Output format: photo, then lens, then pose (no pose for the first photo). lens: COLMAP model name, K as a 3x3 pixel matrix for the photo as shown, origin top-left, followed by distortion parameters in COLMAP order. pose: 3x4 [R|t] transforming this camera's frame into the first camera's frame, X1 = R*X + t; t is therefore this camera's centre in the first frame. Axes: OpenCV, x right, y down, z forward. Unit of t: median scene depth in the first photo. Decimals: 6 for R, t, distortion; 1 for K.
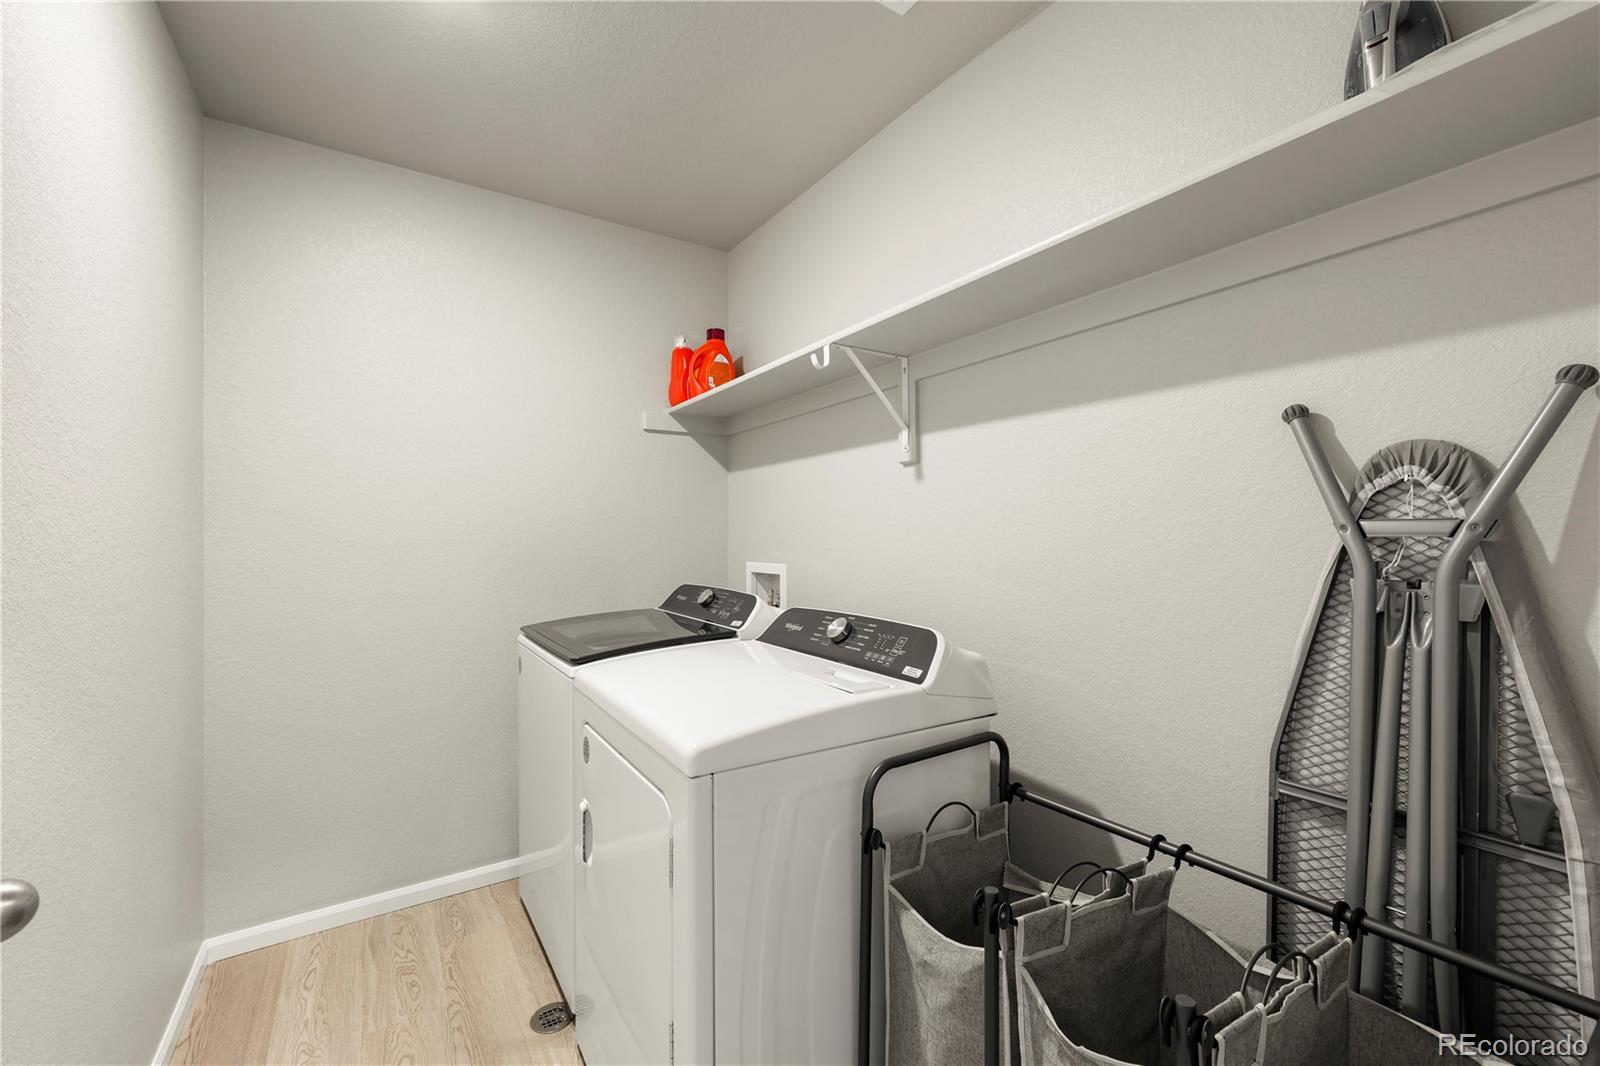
lens RADIAL K [[640.8, 0, 800.4], [0, 640.8, 532.5], [0, 0, 1]] dist [0.002821, 0.000180]
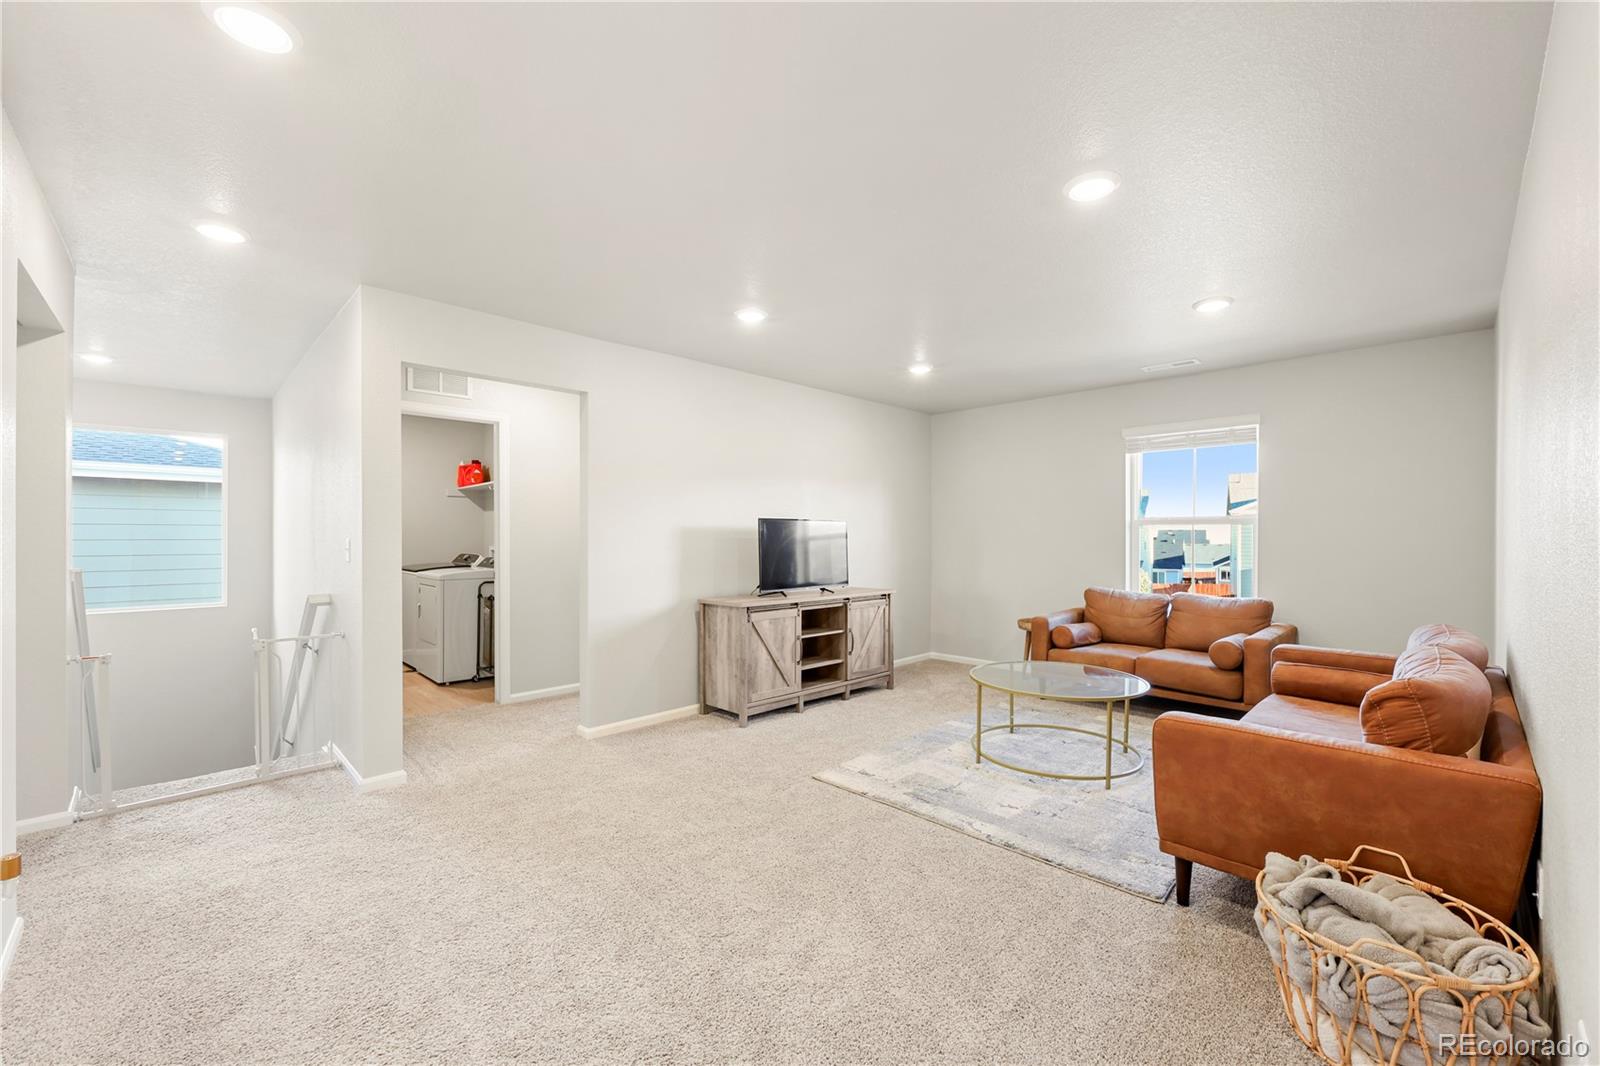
lens RADIAL K [[640.8, 0, 799.0], [0, 640.8, 538.2], [0, 0, 1]] dist [0.002821, 0.000180]
pose [[0.983072, -0.001702, 0.183214, 0.706387], [0.003392, 0.999955, -0.008912, 0.039734], [-0.183191, 0.009383, 0.983033, -1.885085]]
